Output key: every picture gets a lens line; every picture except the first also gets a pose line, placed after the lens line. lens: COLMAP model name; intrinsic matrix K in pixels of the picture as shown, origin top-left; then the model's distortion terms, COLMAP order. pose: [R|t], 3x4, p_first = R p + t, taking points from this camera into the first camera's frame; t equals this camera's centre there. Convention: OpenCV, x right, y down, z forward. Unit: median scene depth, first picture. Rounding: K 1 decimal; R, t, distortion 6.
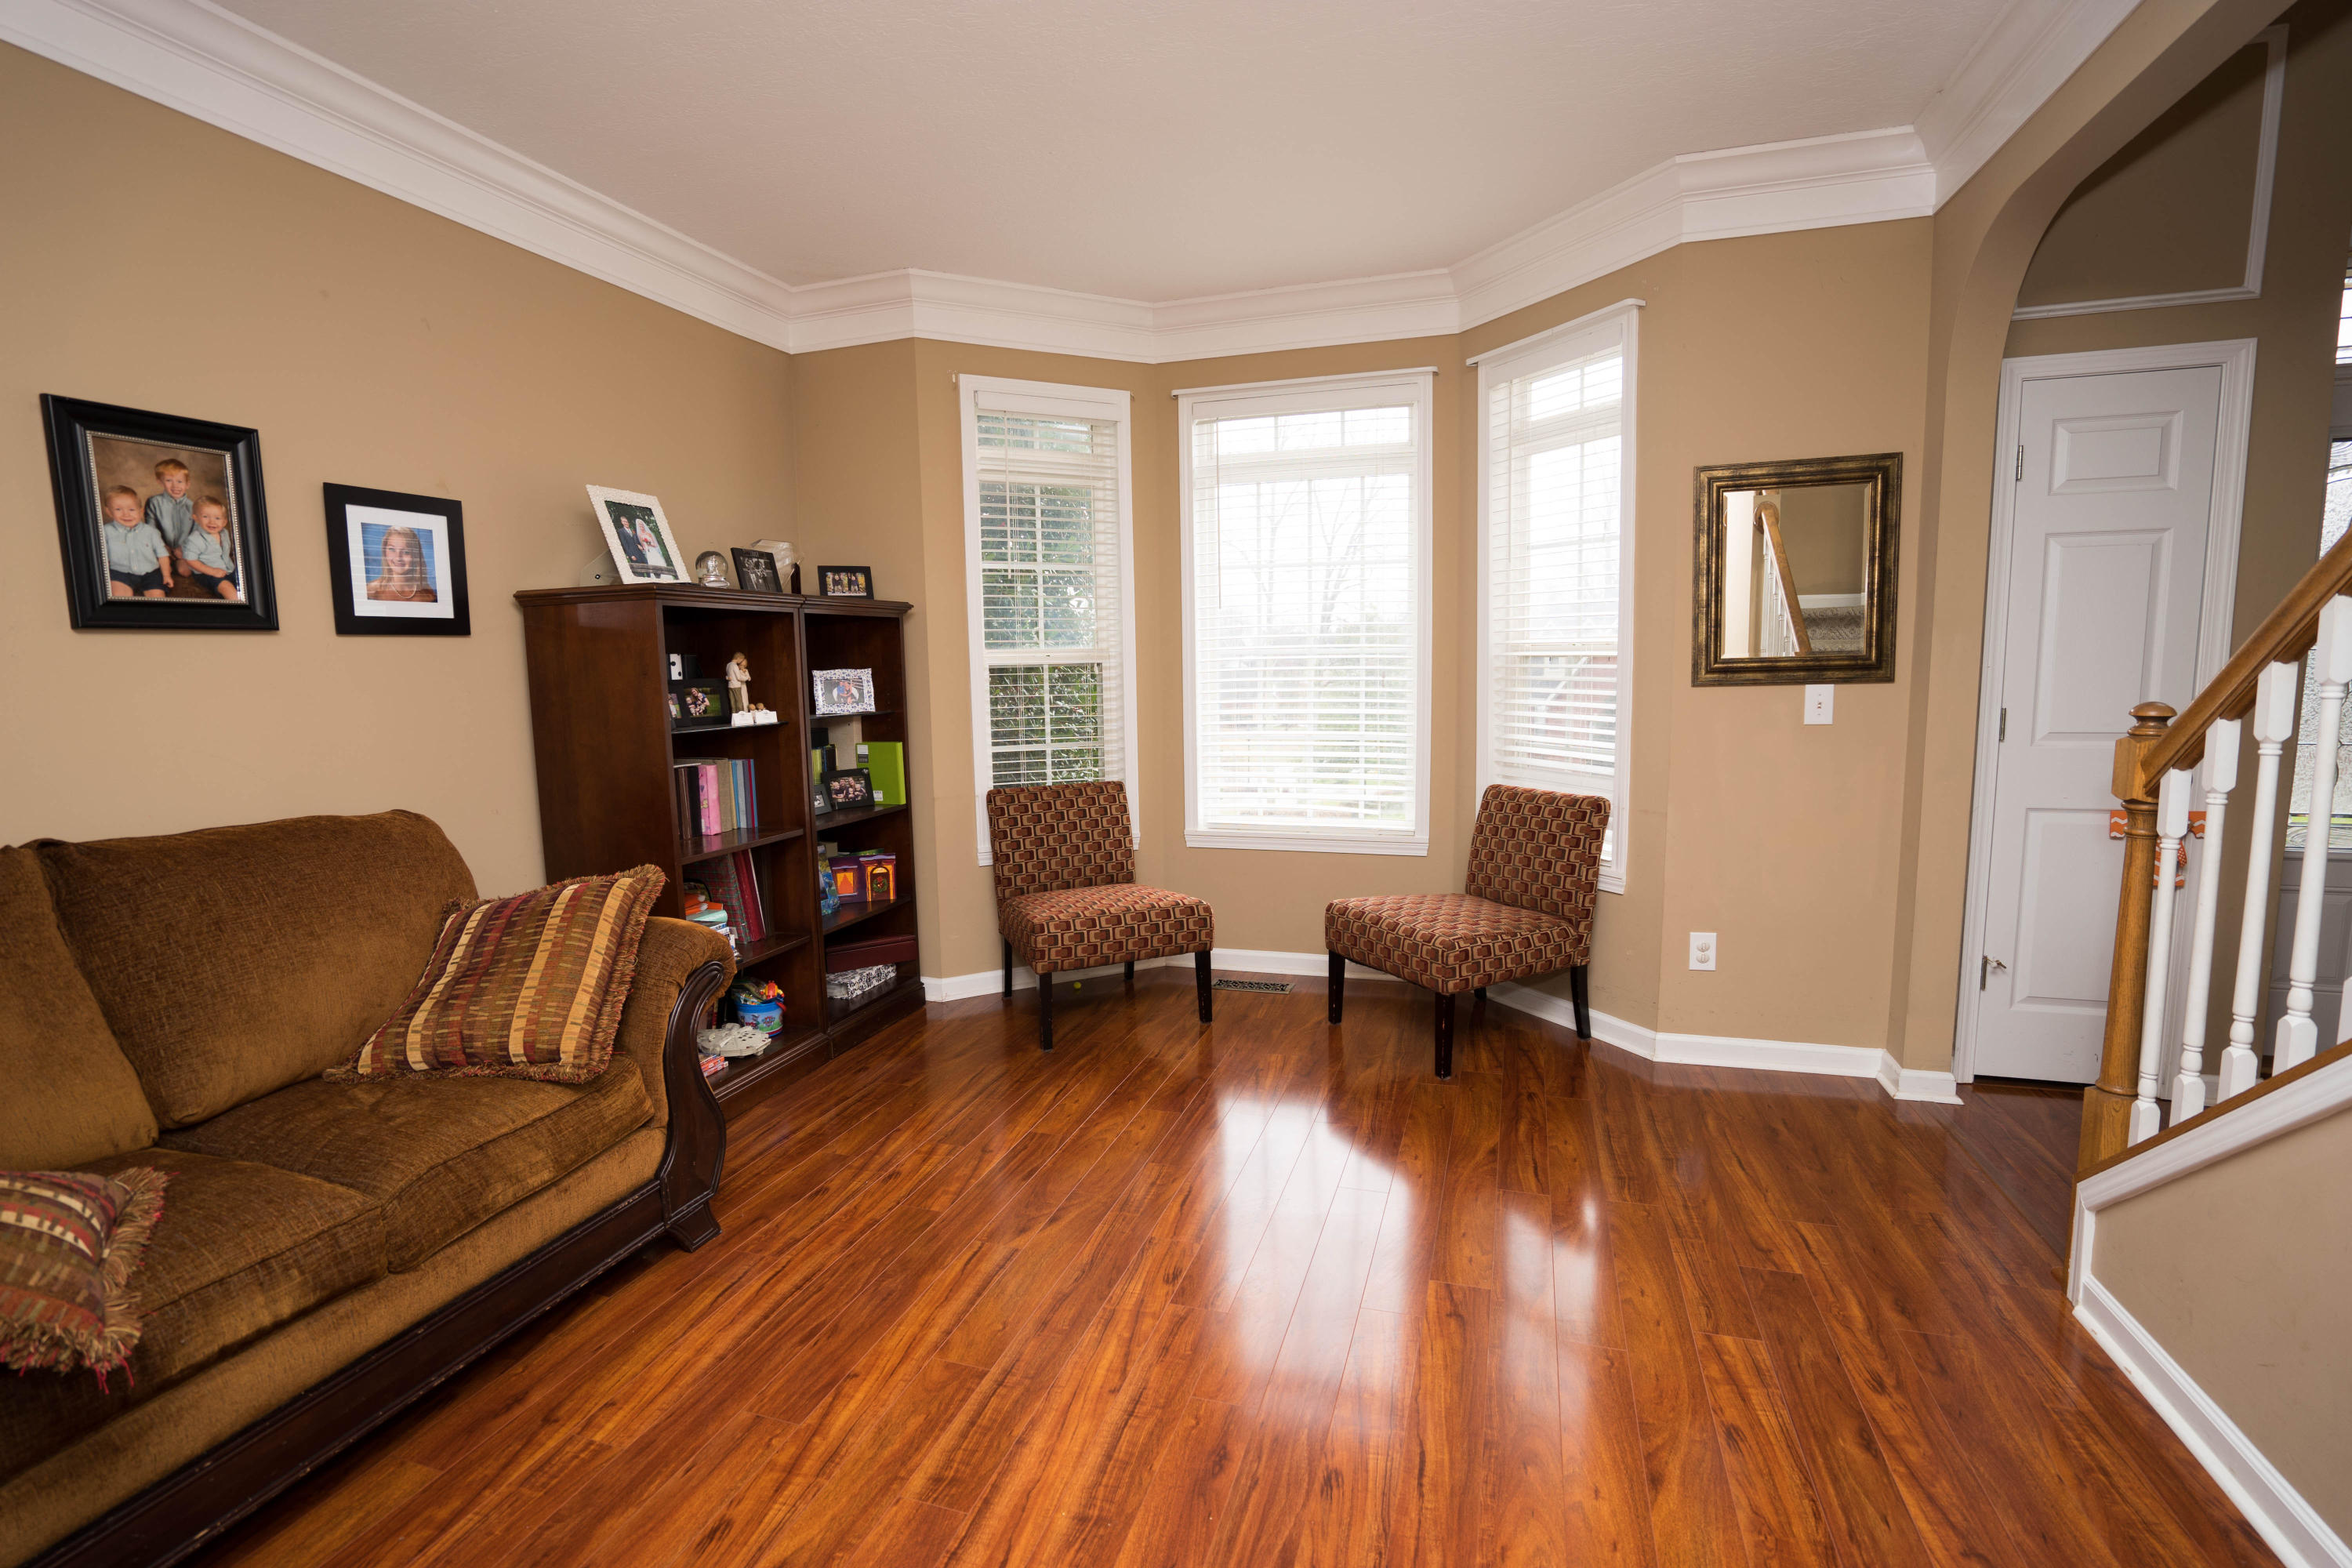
lens RADIAL K [[1081.5, 0, 1170.1], [0, 1081.5, 790.7], [0, 0, 1]] dist [-0.062127, 0.024613]
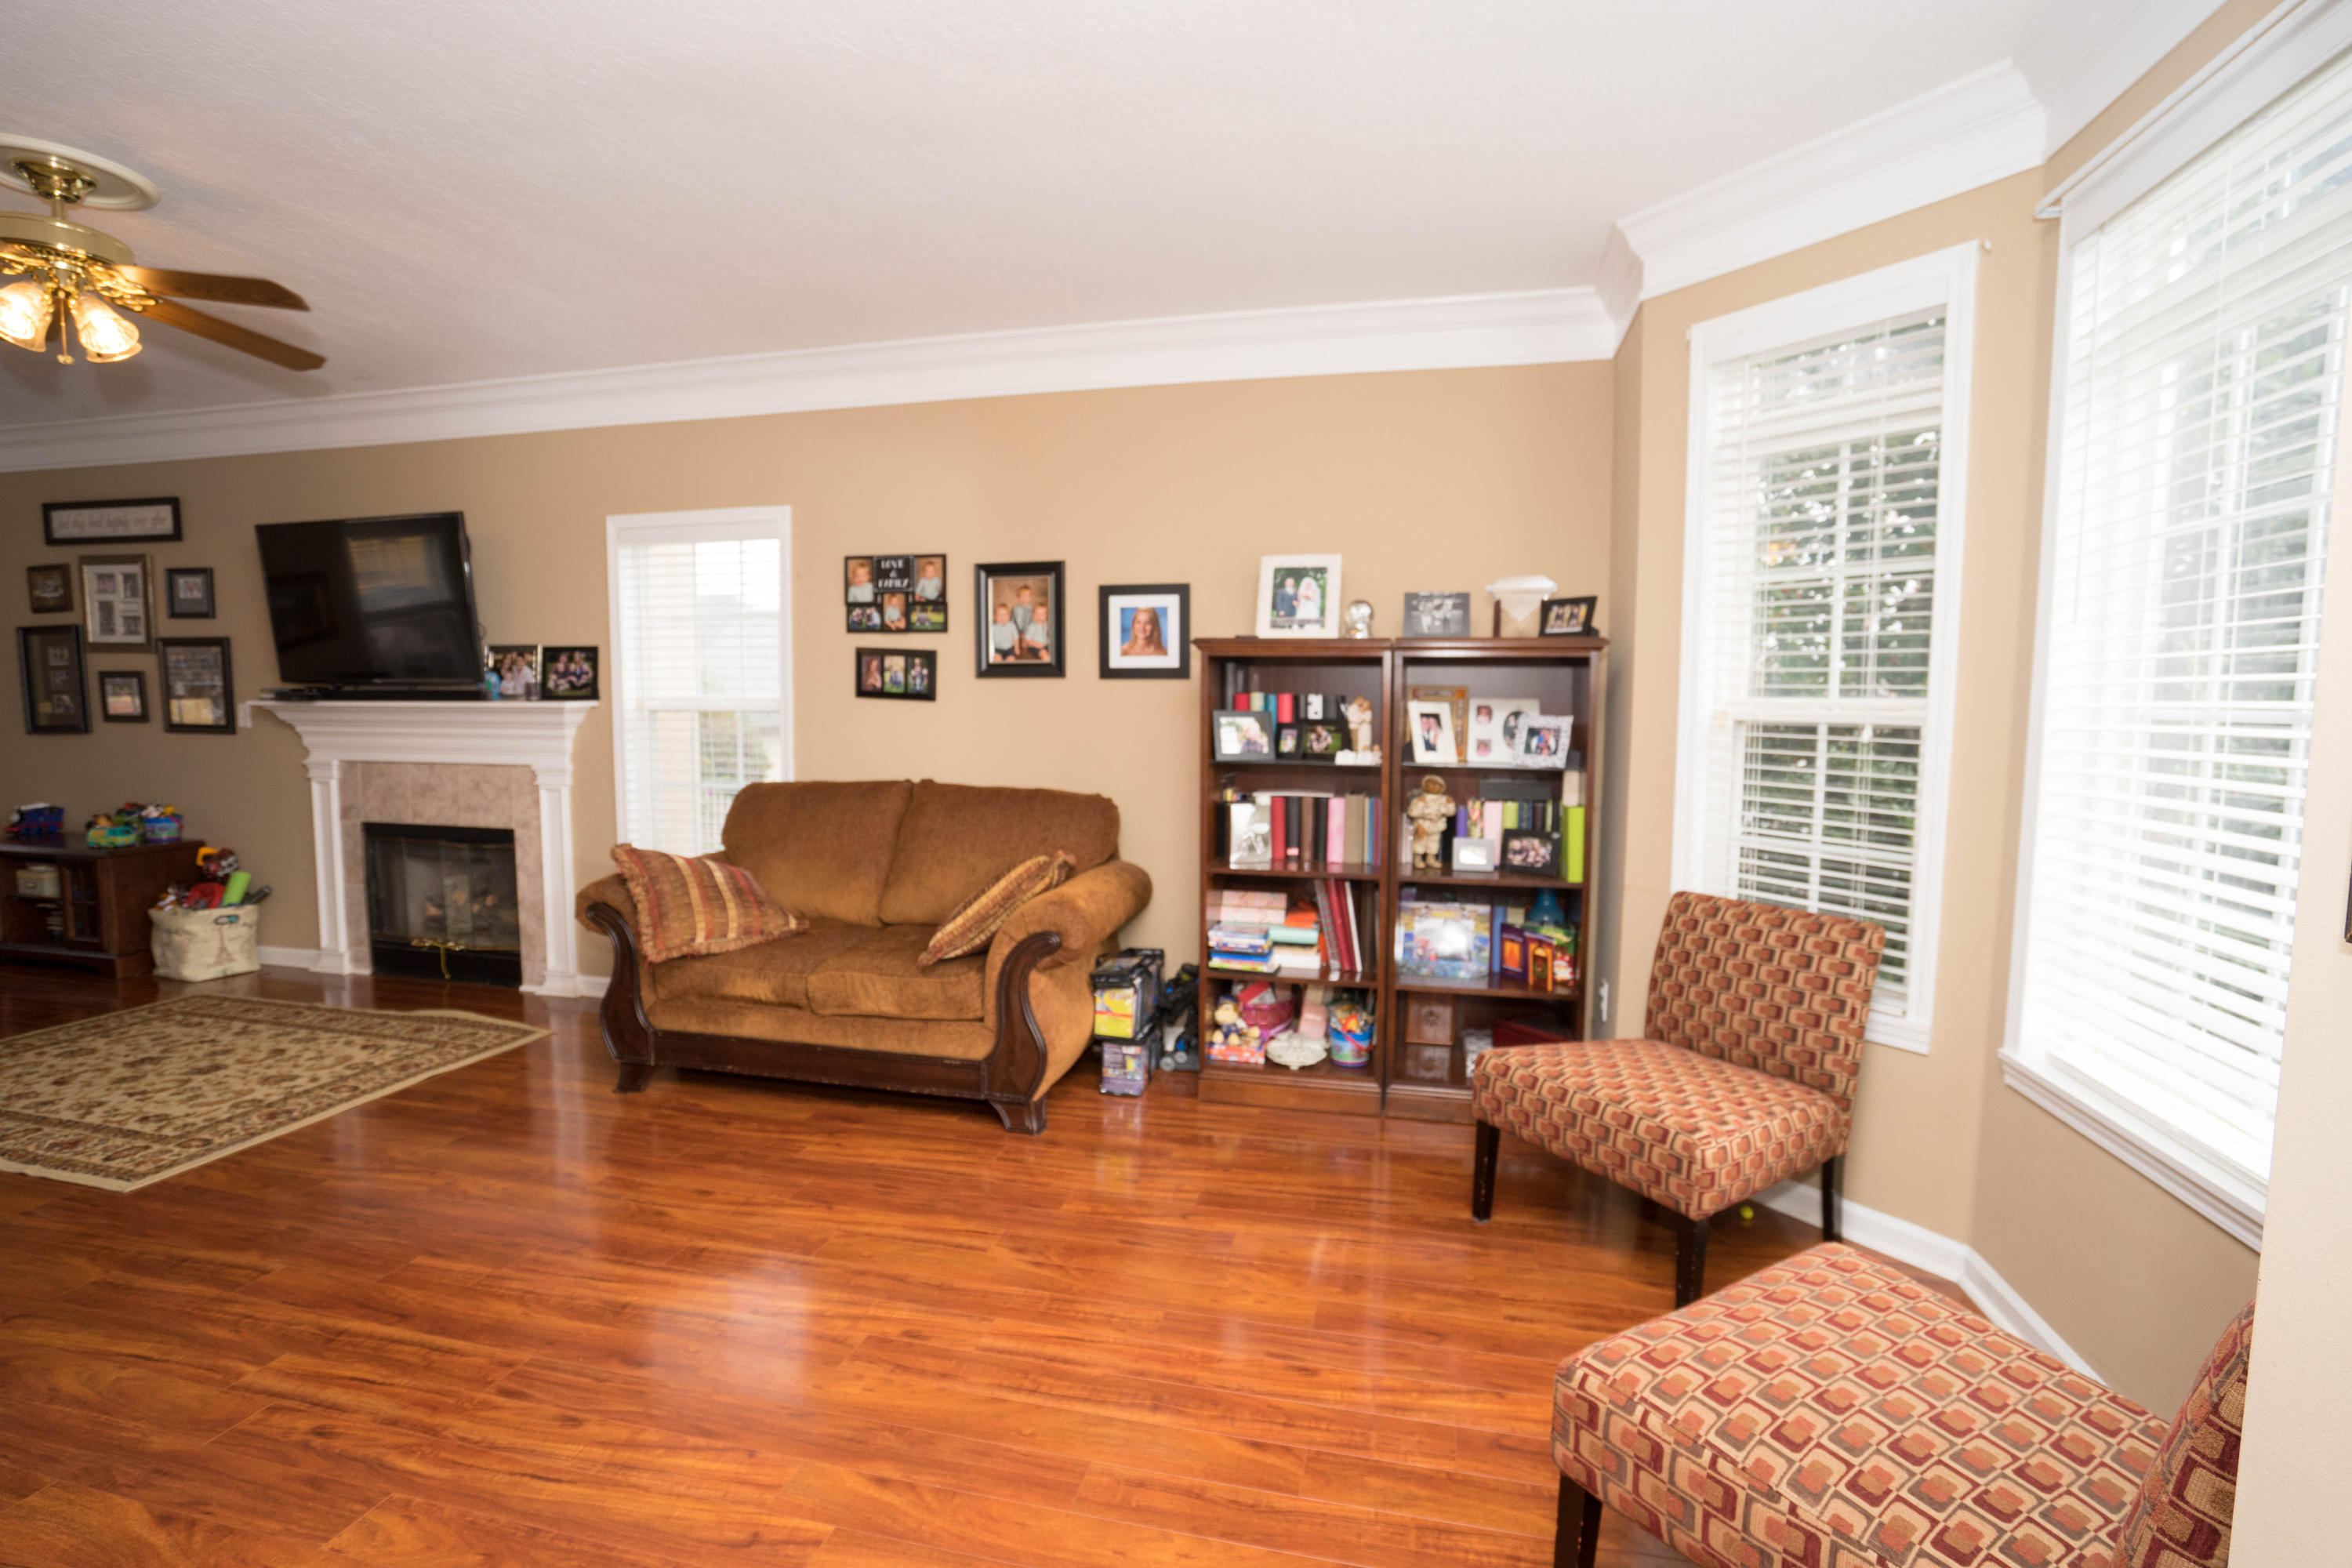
lens RADIAL K [[1081.5, 0, 1170.1], [0, 1081.5, 790.7], [0, 0, 1]] dist [-0.062127, 0.024613]
pose [[0.070748, 0.109276, -0.991491, 0.854357], [-0.126656, 0.986920, 0.099735, -0.158927], [0.989421, 0.118522, 0.083663, 0.988008]]
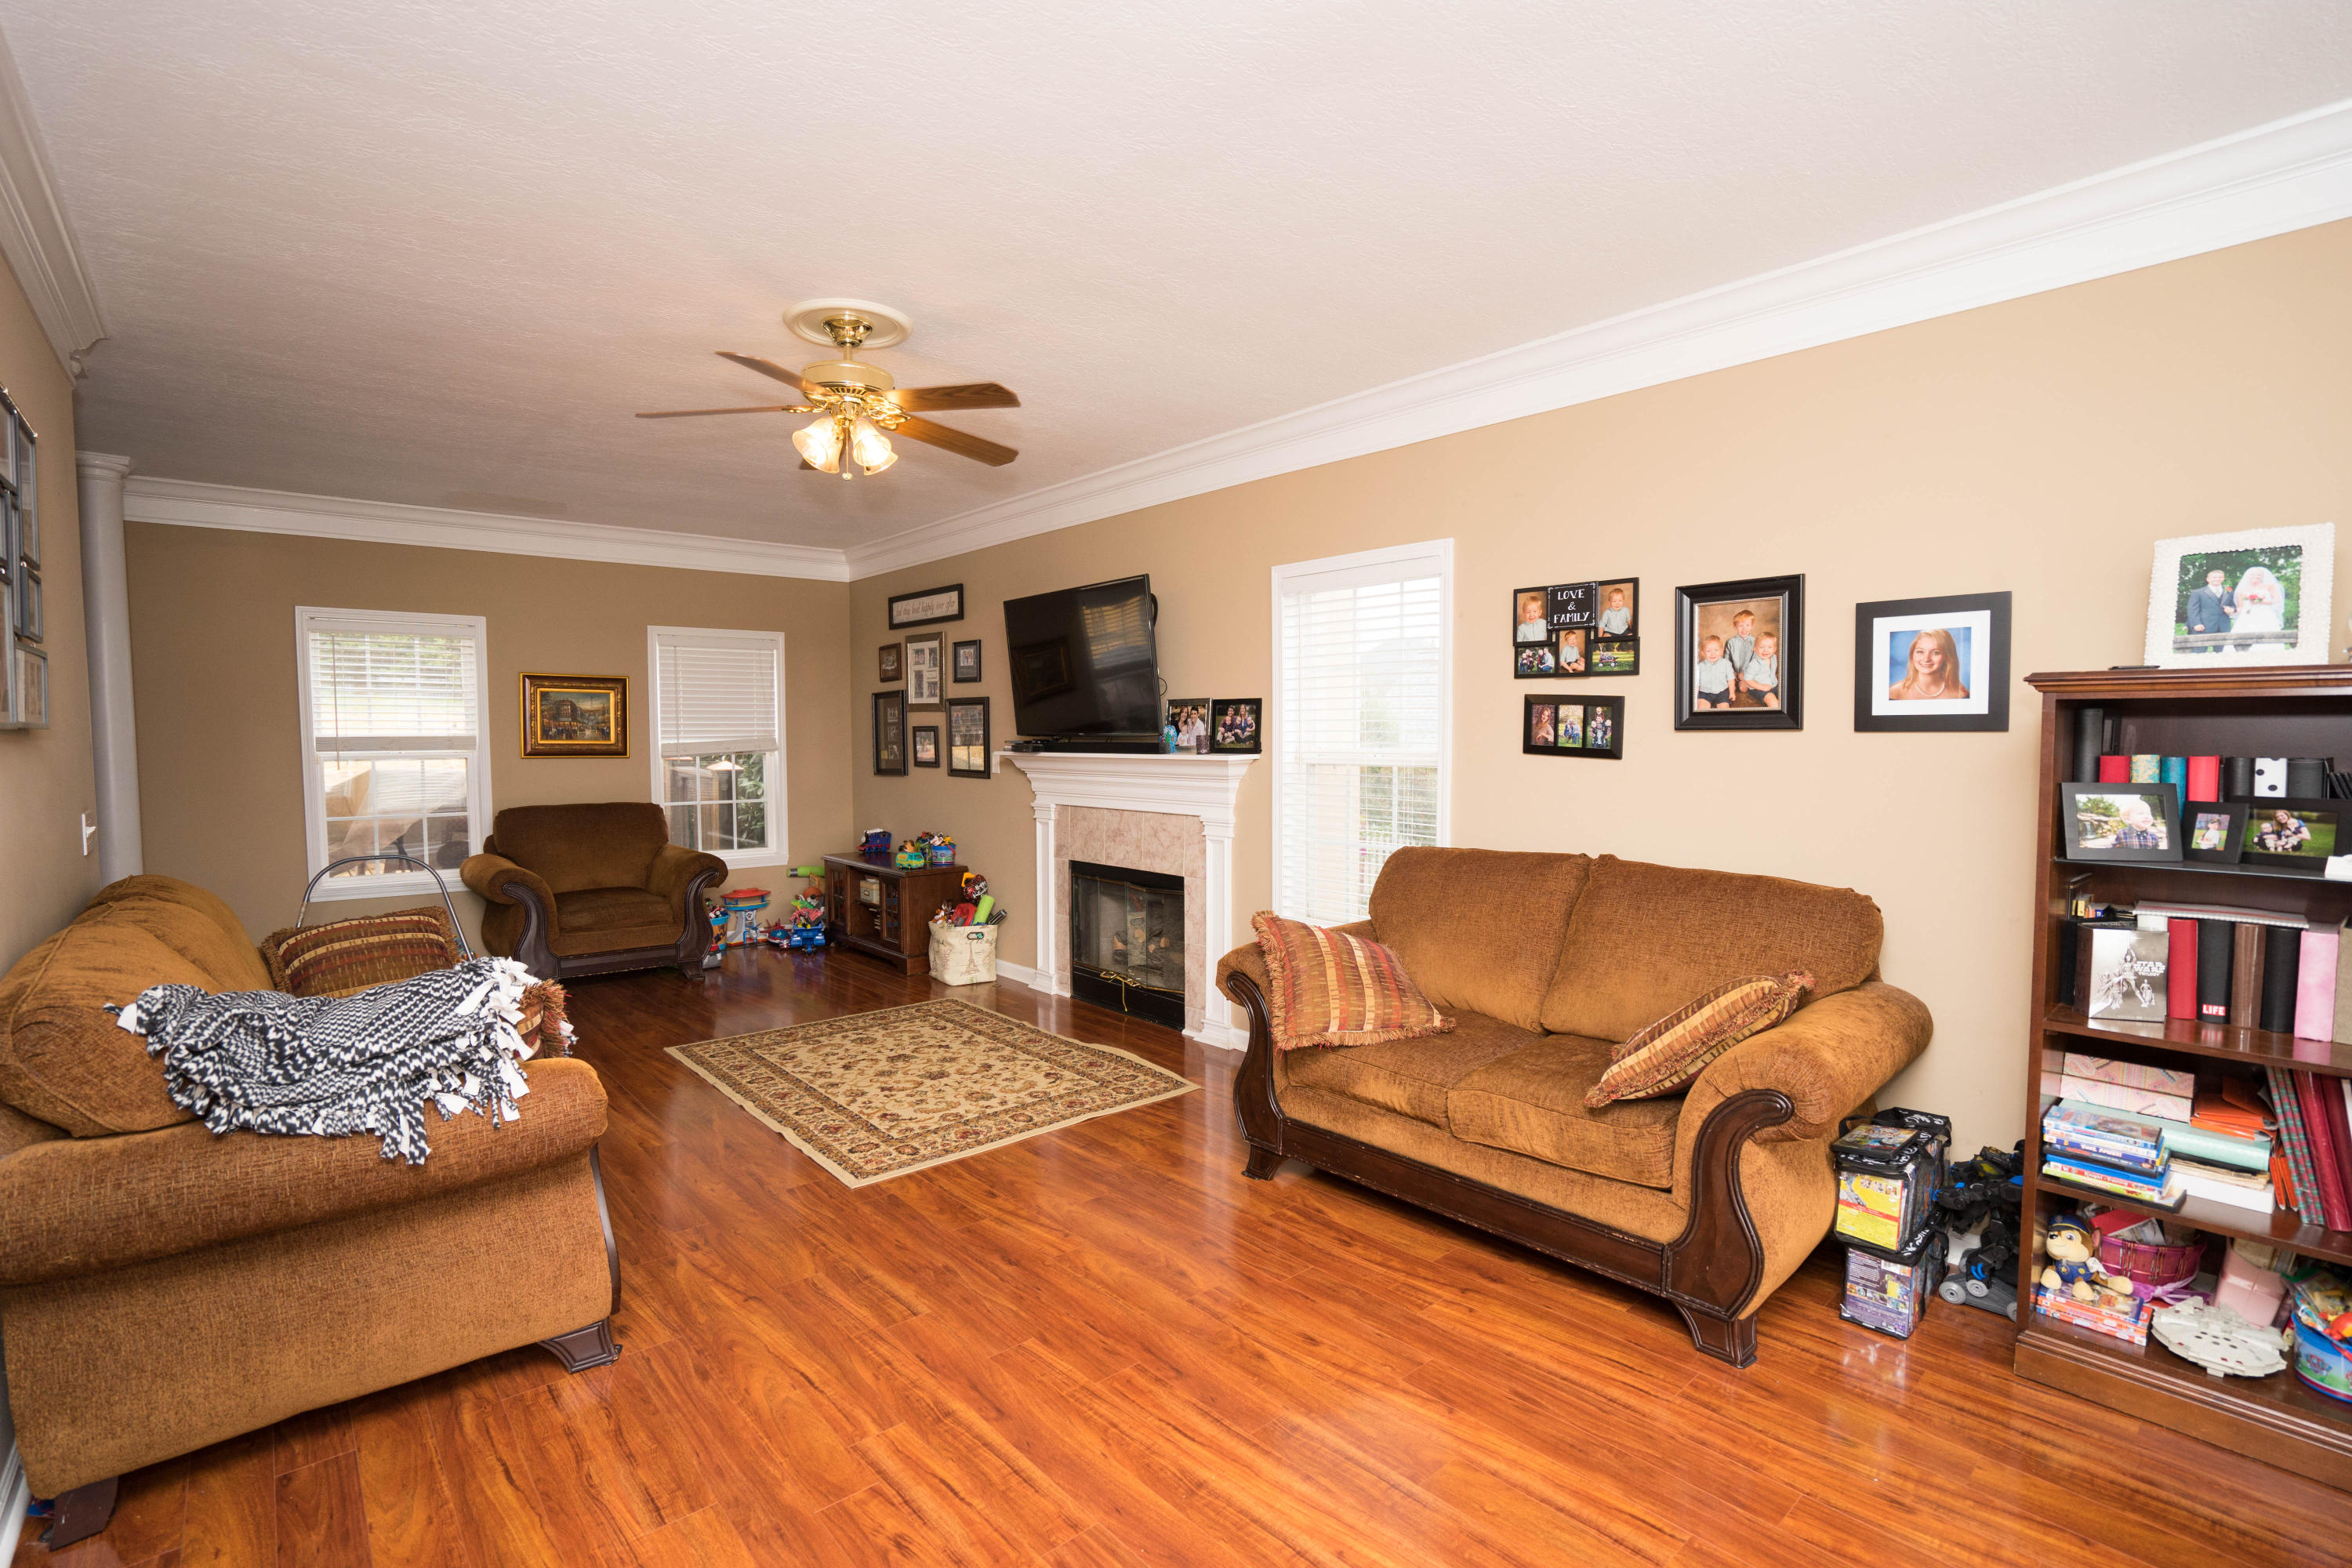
lens RADIAL K [[1081.5, 0, 1170.1], [0, 1081.5, 790.7], [0, 0, 1]] dist [-0.062127, 0.024613]
pose [[-0.514218, 0.071521, -0.854672, 0.602392], [-0.085850, 0.987220, 0.134265, -0.176535], [0.853352, 0.142416, -0.501506, 0.948772]]
